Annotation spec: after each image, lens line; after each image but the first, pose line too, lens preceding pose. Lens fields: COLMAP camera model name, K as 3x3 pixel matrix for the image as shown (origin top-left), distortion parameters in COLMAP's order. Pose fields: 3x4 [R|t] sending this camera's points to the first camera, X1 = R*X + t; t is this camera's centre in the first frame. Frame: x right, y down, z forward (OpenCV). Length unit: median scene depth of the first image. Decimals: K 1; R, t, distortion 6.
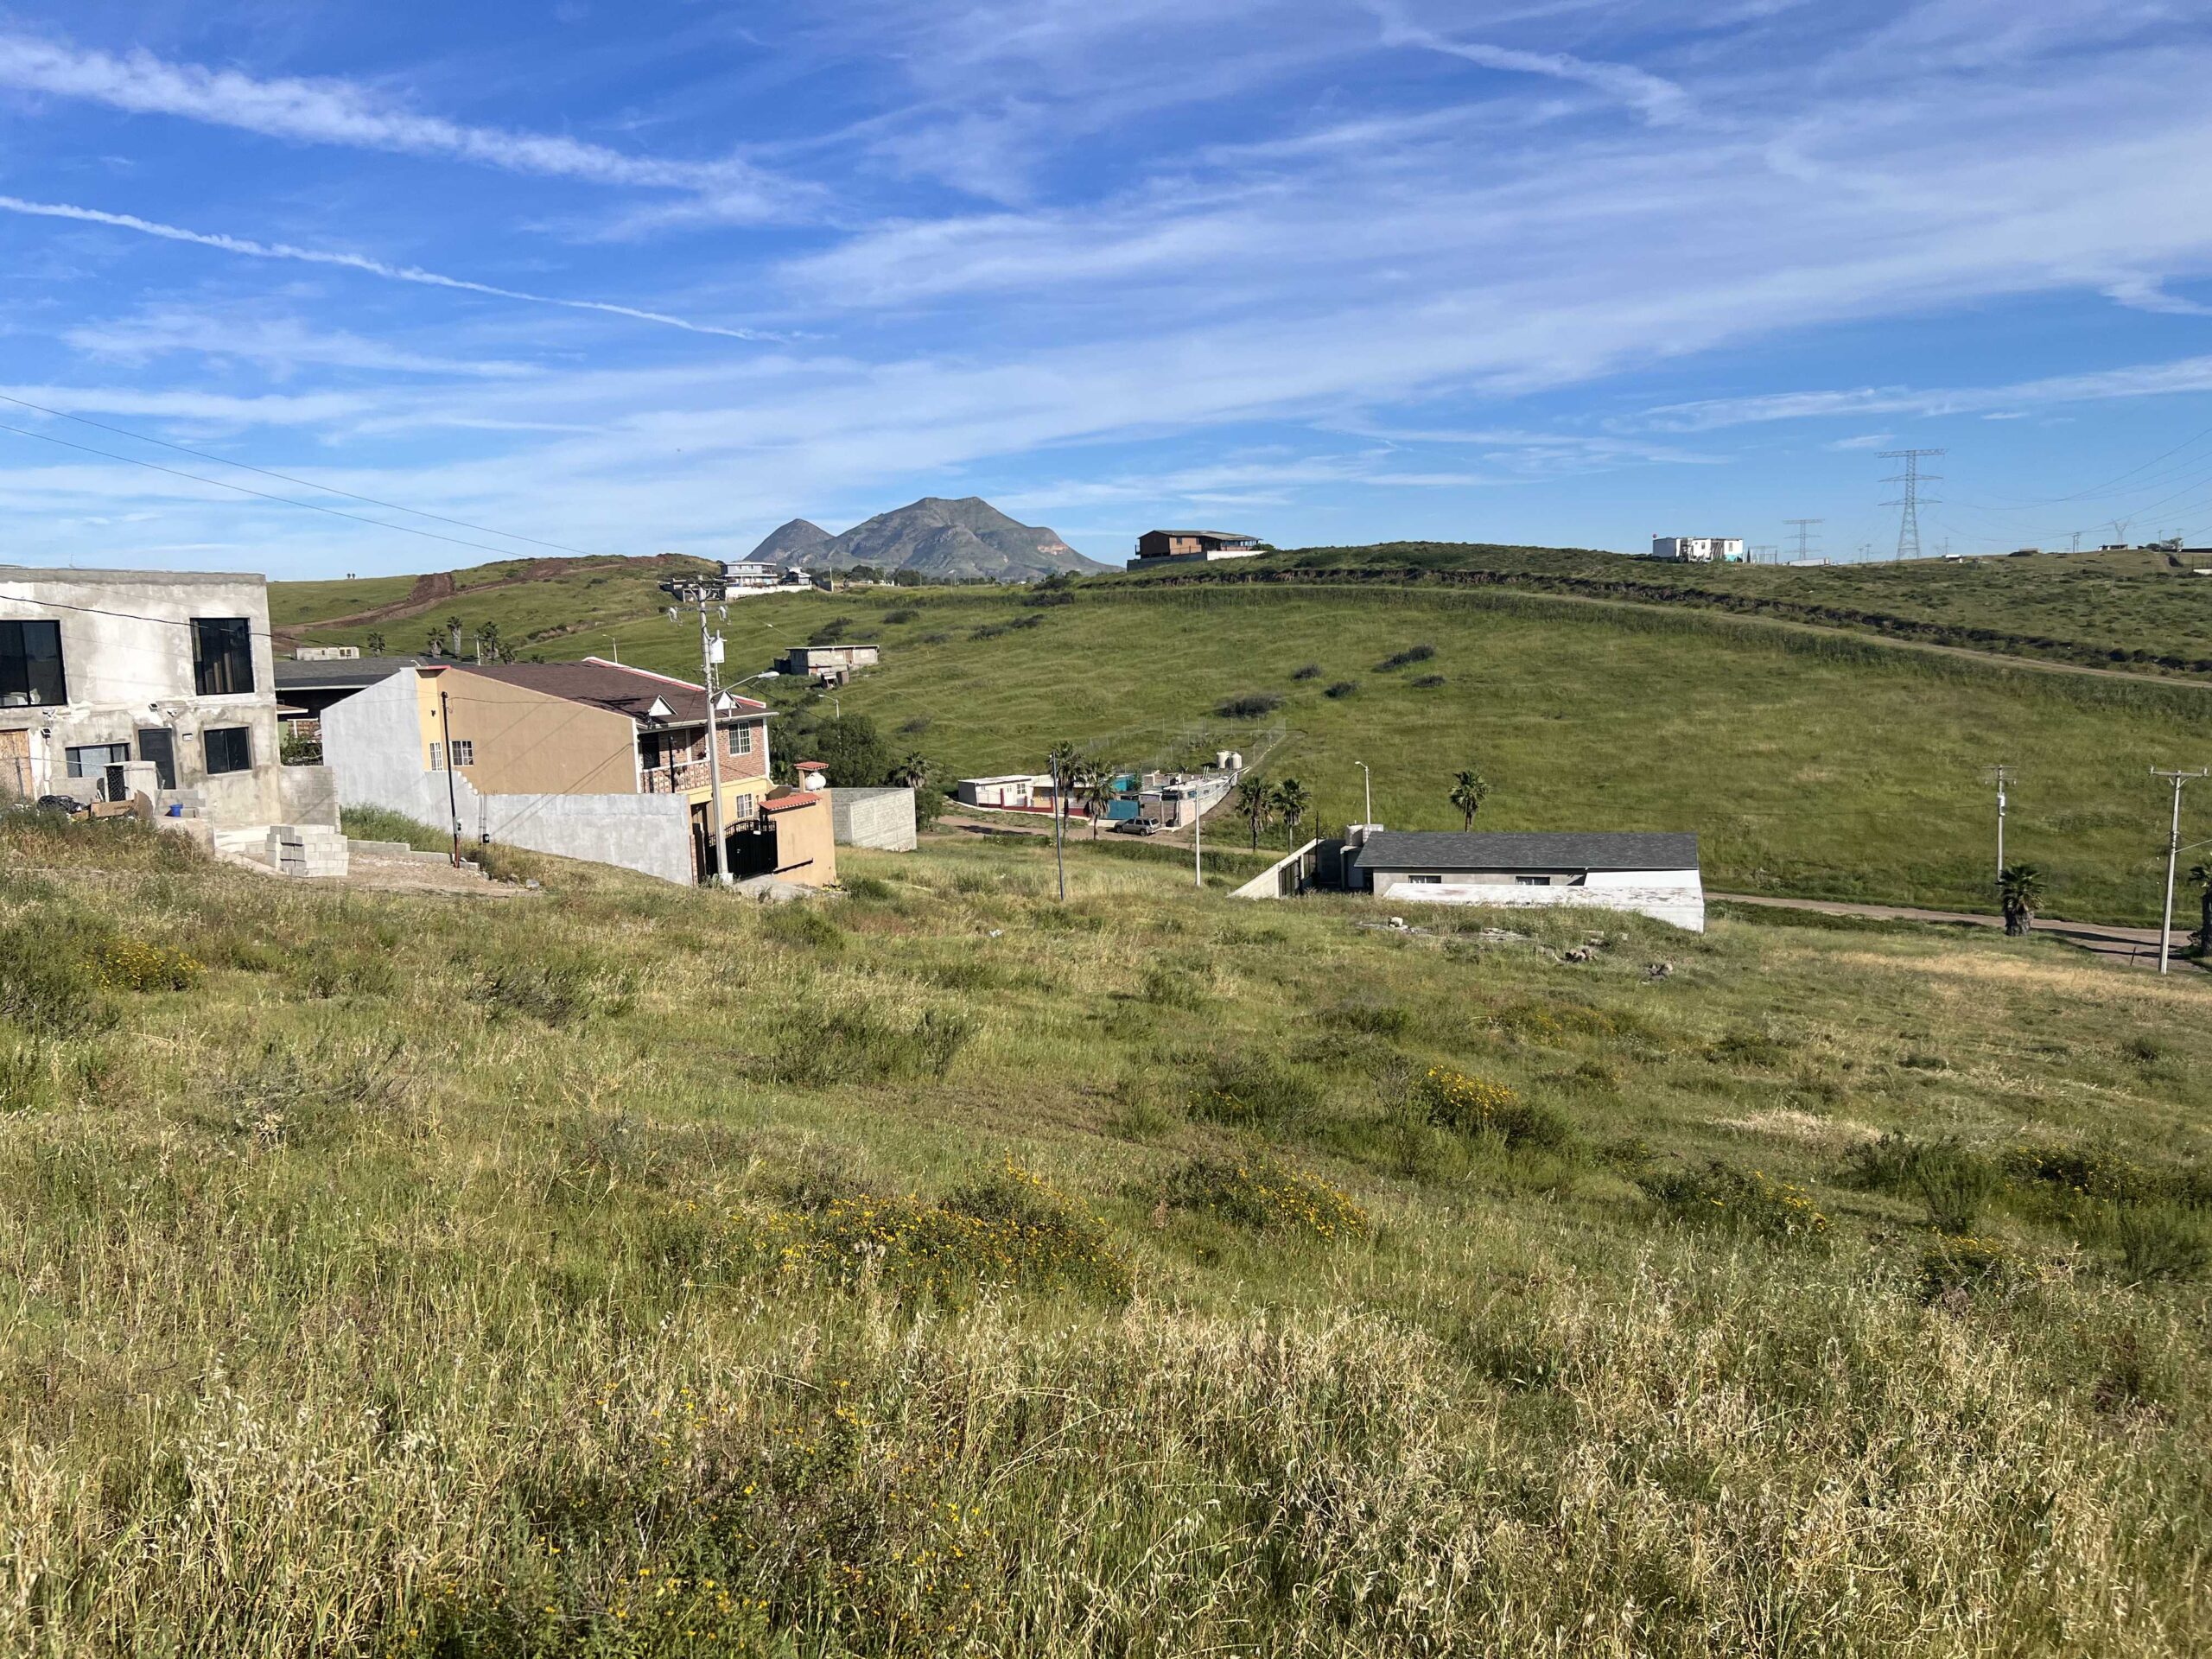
lens RADIAL K [[1658.8, 0, 1106.0], [0, 1658.8, 829.5], [0, 0, 1]] dist [0.081902, -0.093585]
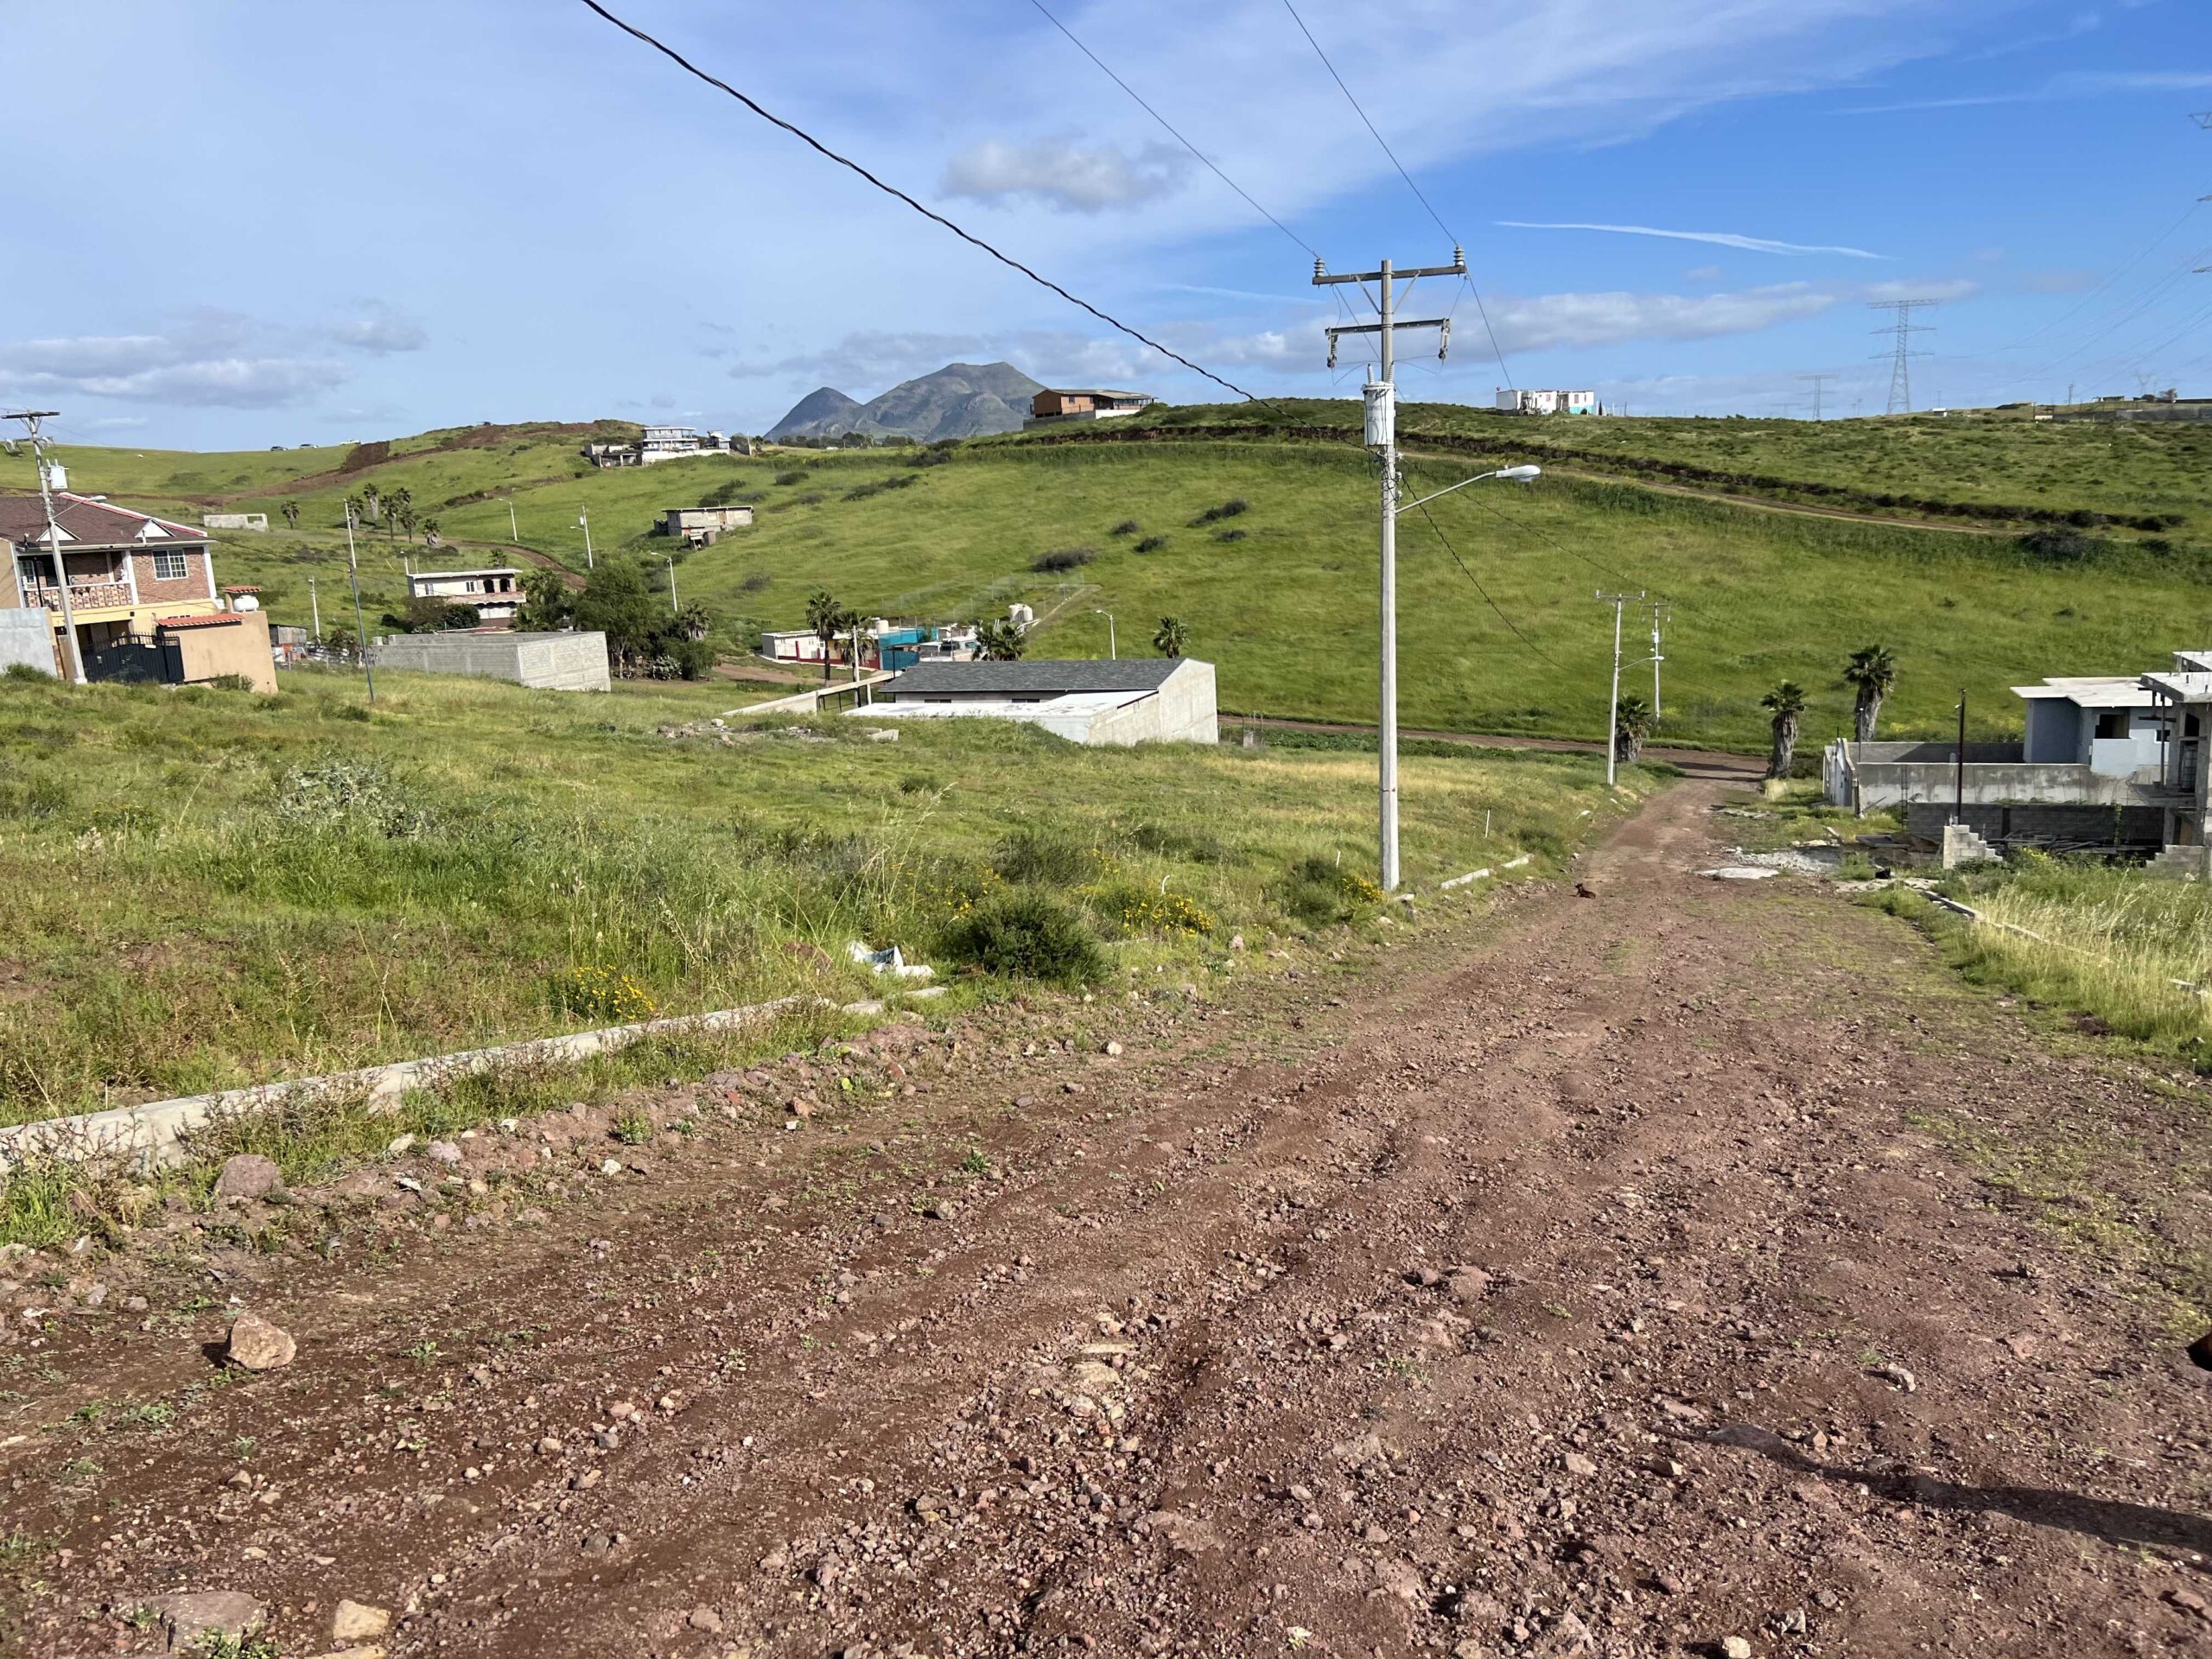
lens RADIAL K [[1658.8, 0, 1106.0], [0, 1658.8, 829.5], [0, 0, 1]] dist [0.081902, -0.093585]
pose [[0.999714, -0.004159, -0.023566, 0.134169], [0.005944, 0.997076, 0.076190, 0.012422], [0.023180, -0.076308, 0.996815, -0.031716]]
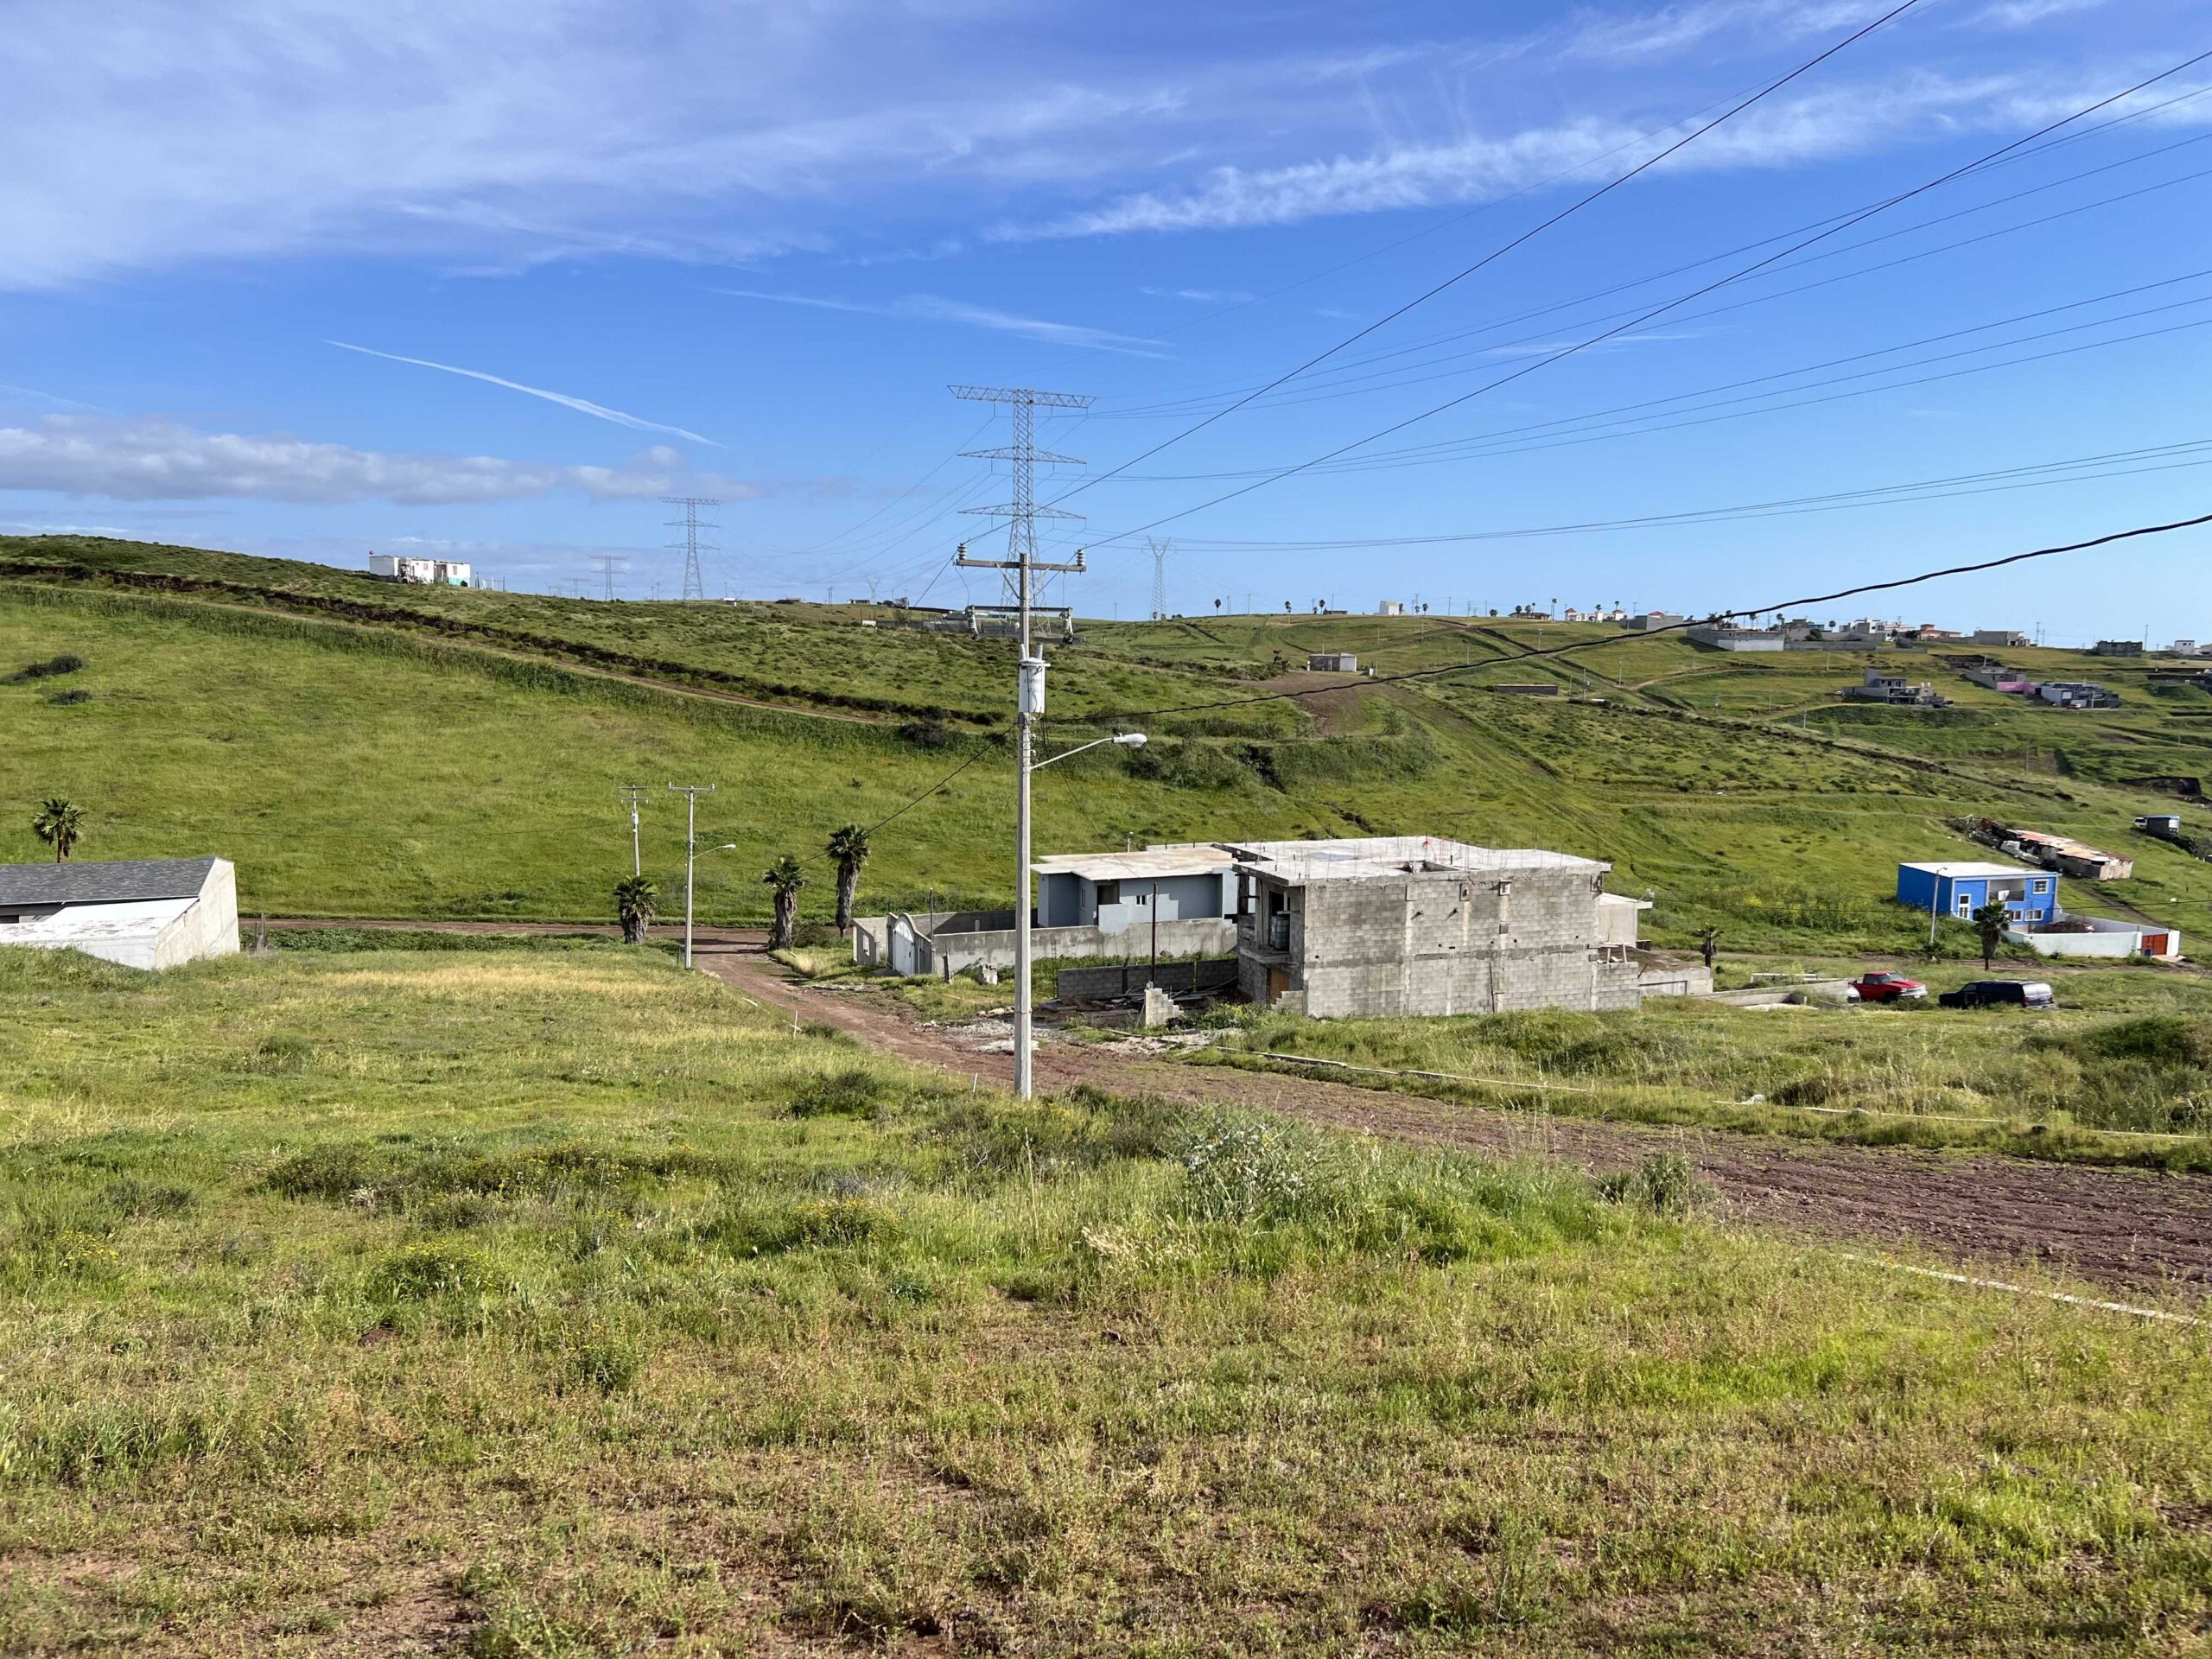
lens RADIAL K [[1663.3, 0, 1137.6], [0, 1663.3, 849.1], [0, 0, 1]] dist [0.064710, -0.069028]
pose [[0.775625, -0.034288, 0.630263, 0.066208], [0.038258, 0.999241, 0.007281, 0.004069], [-0.630034, 0.018465, 0.776348, -0.018863]]
